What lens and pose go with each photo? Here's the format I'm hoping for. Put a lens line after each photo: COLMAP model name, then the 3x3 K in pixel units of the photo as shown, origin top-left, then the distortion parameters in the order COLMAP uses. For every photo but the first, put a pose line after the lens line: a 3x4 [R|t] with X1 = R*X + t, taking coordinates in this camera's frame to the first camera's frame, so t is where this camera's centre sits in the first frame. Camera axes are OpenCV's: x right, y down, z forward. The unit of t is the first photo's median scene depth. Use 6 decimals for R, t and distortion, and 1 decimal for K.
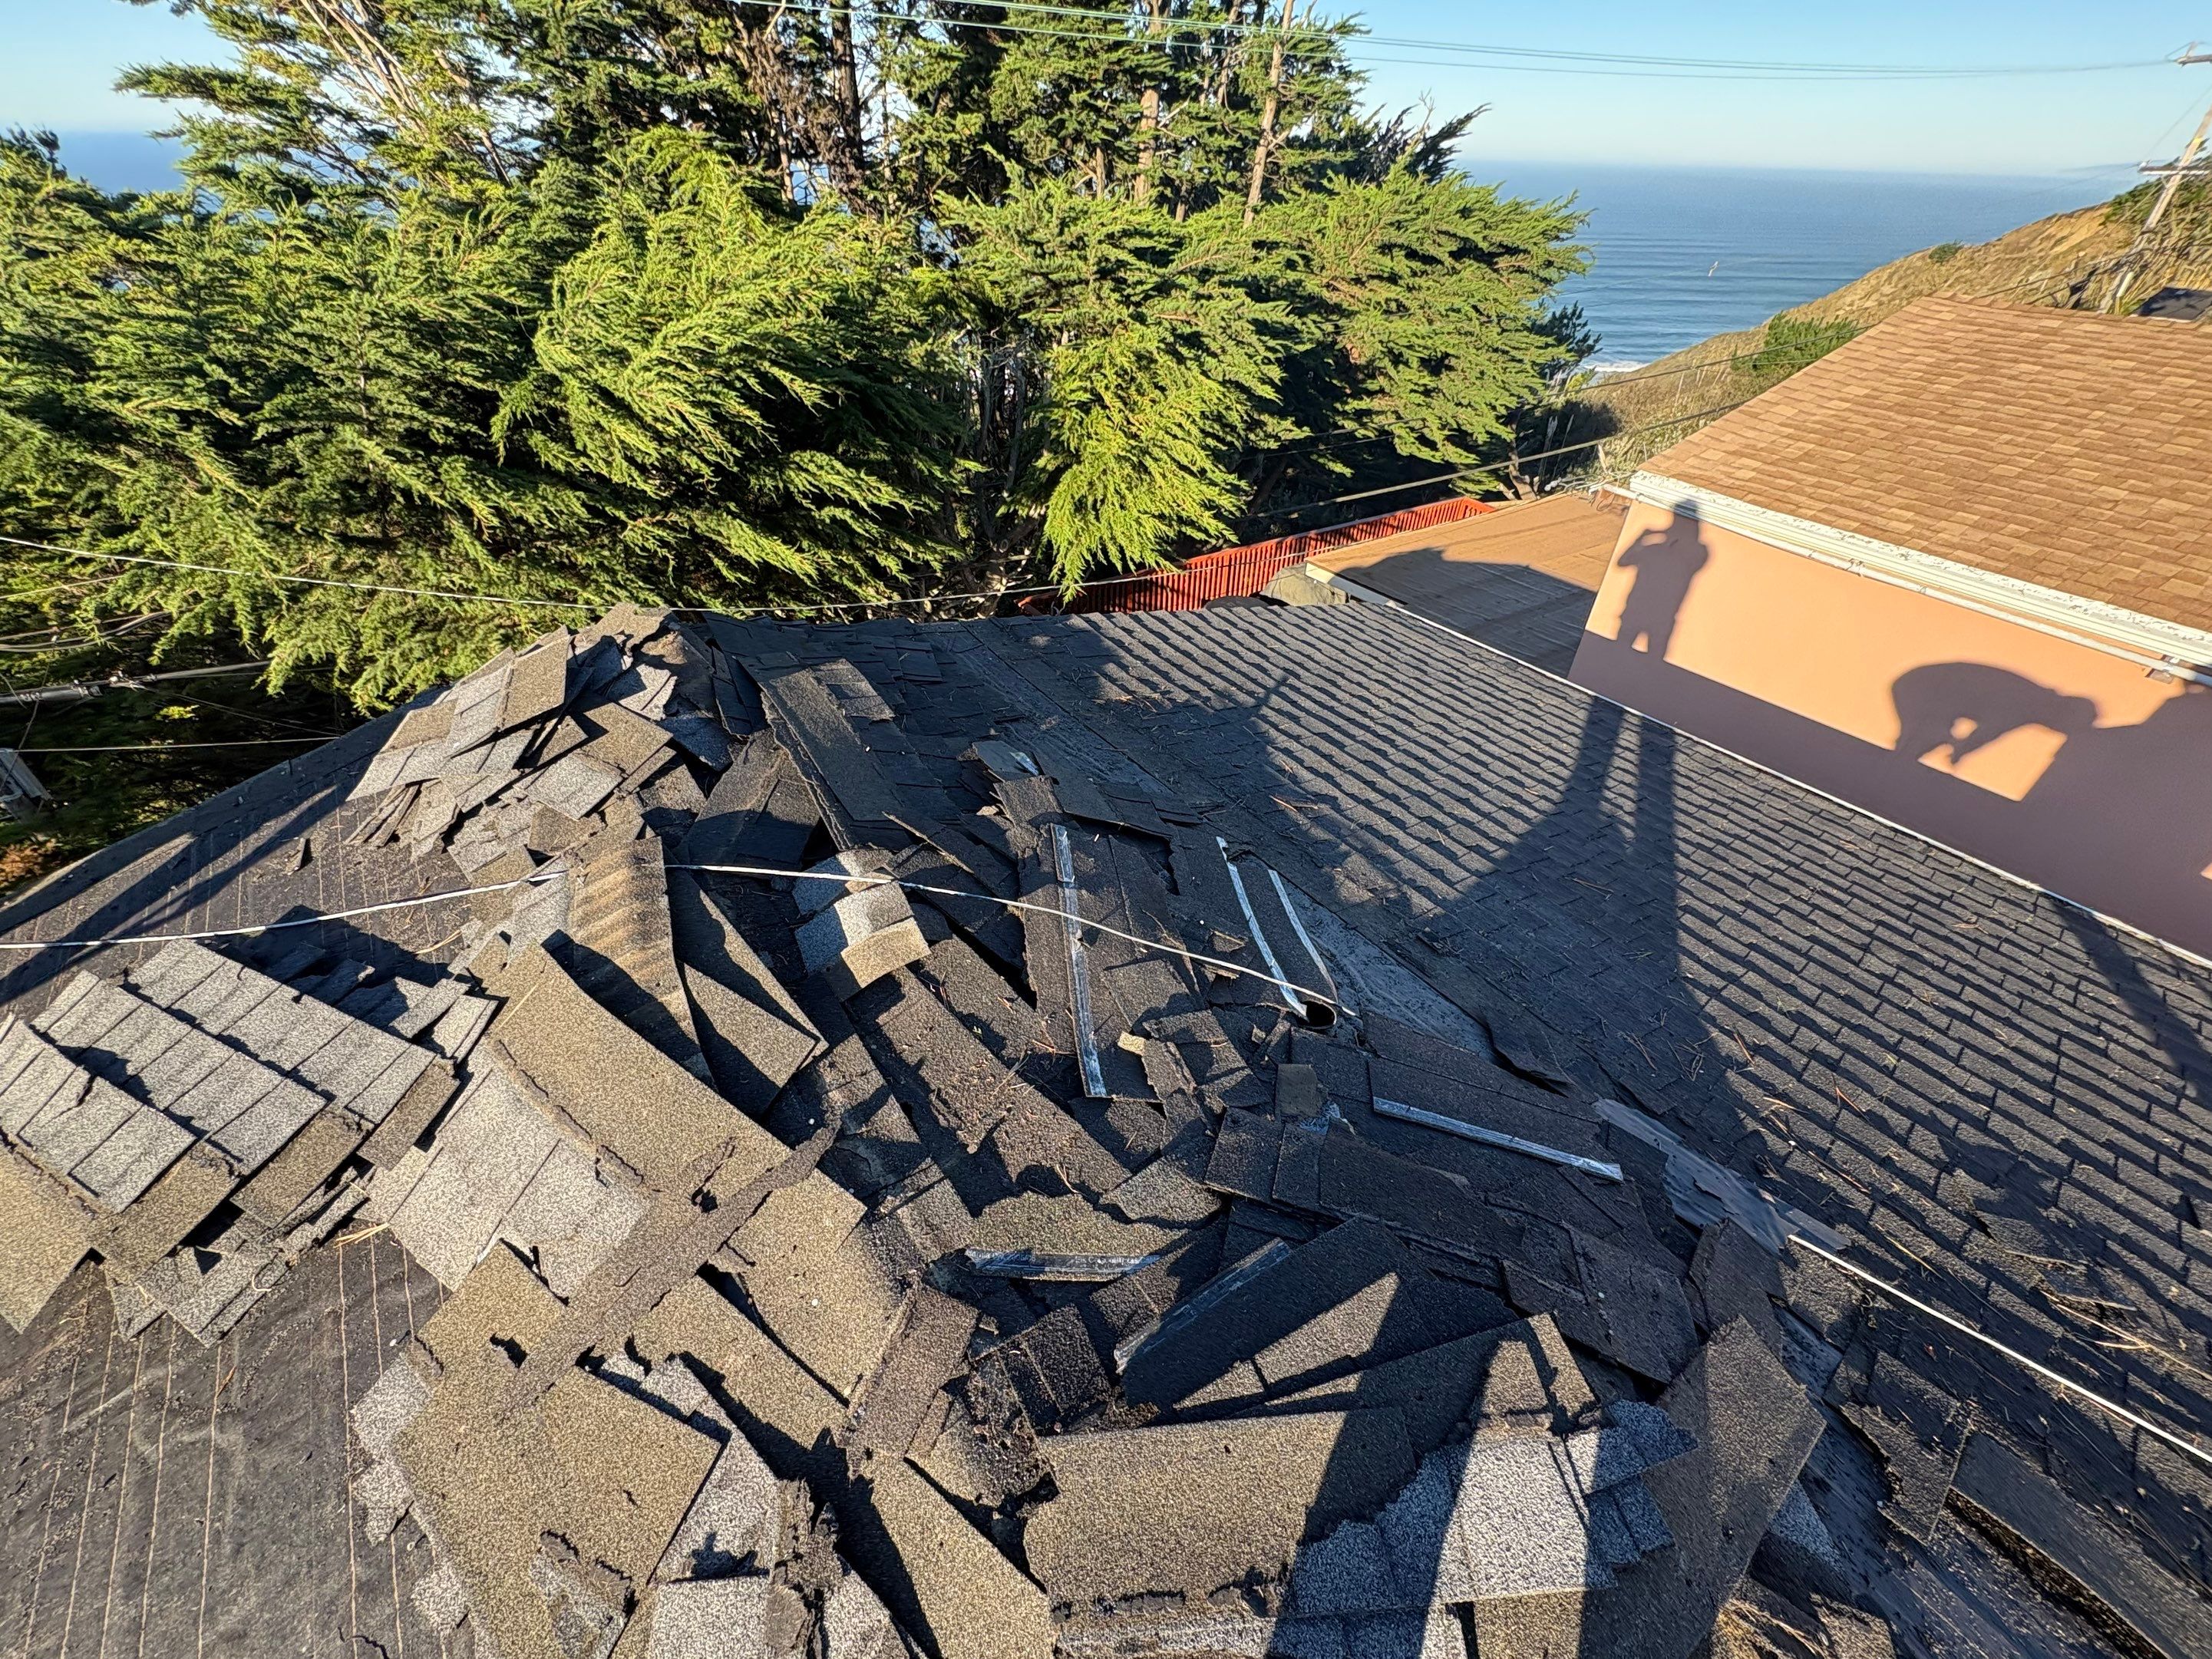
lens RADIAL K [[881.9, 0, 1098.1], [0, 881.9, 823.3], [0, 0, 1]] dist [0.000553, -0.000254]
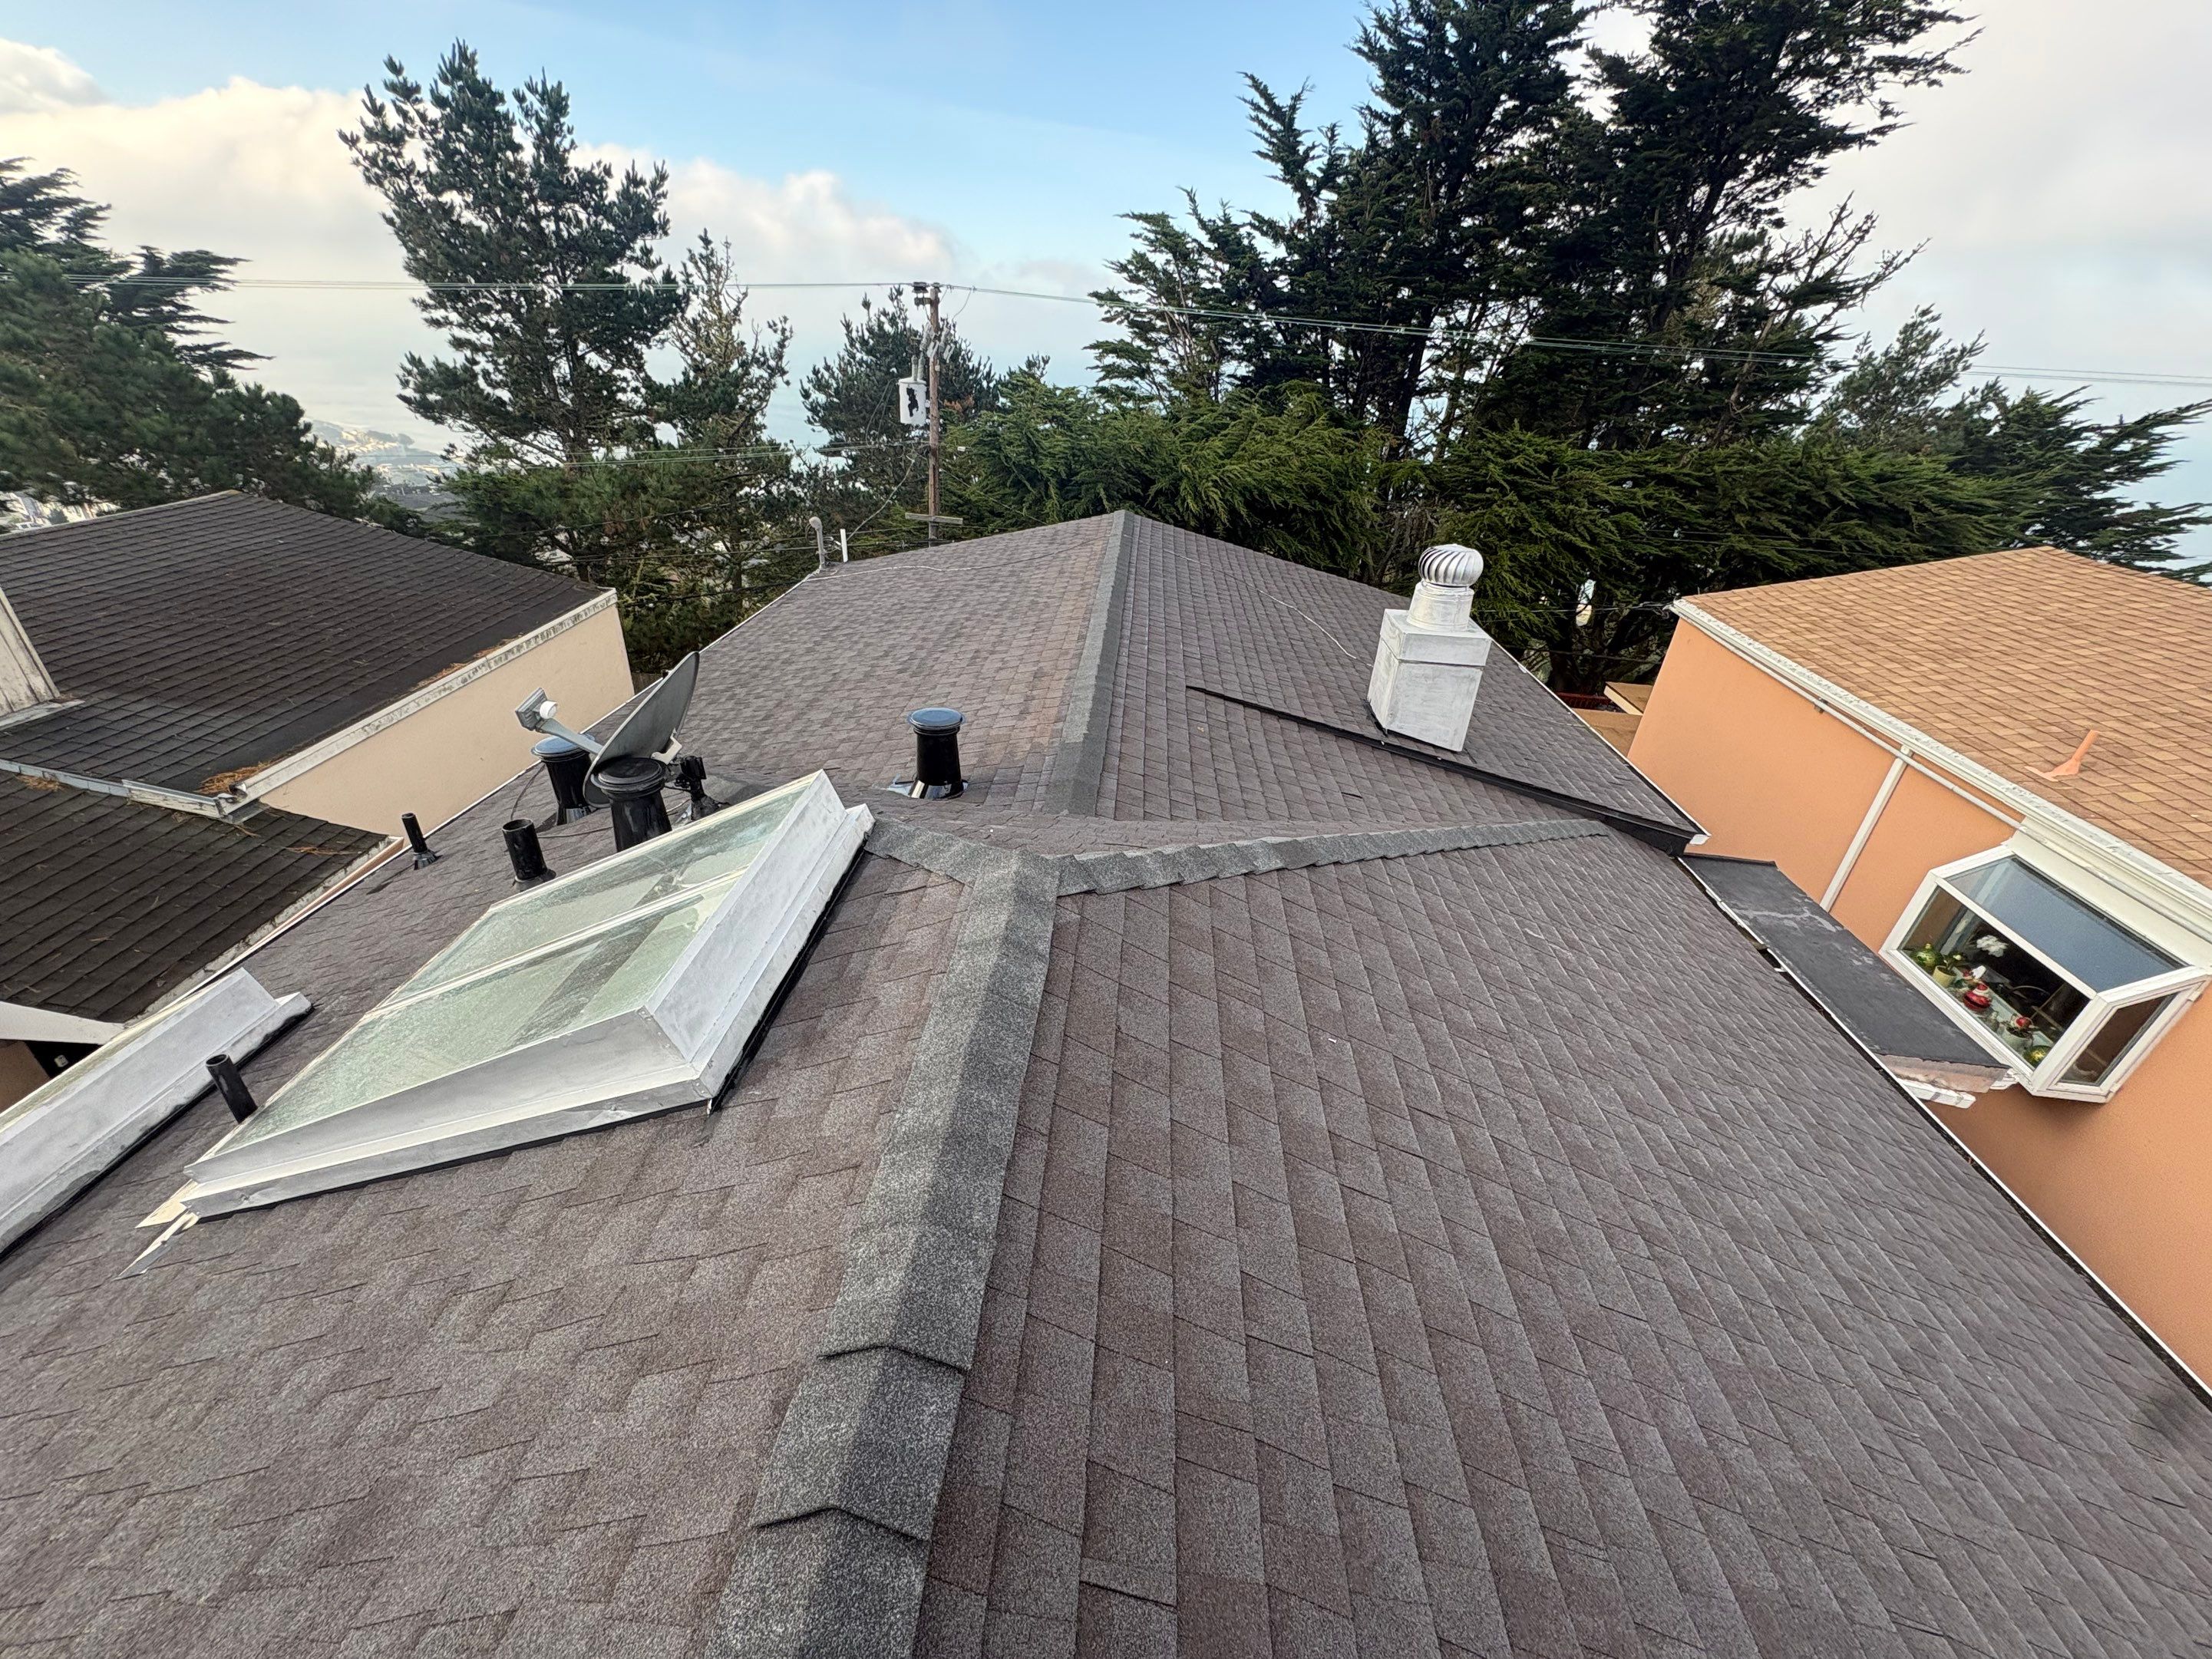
lens RADIAL K [[881.7, 0, 1103.4], [0, 881.7, 833.7], [0, 0, 1]] dist [0.002924, -0.001163]
pose [[0.775969, 0.337609, -0.532816, 0.515740], [-0.425434, 0.903772, -0.046925, 0.357714], [0.465701, 0.263091, 0.844929, -0.530184]]
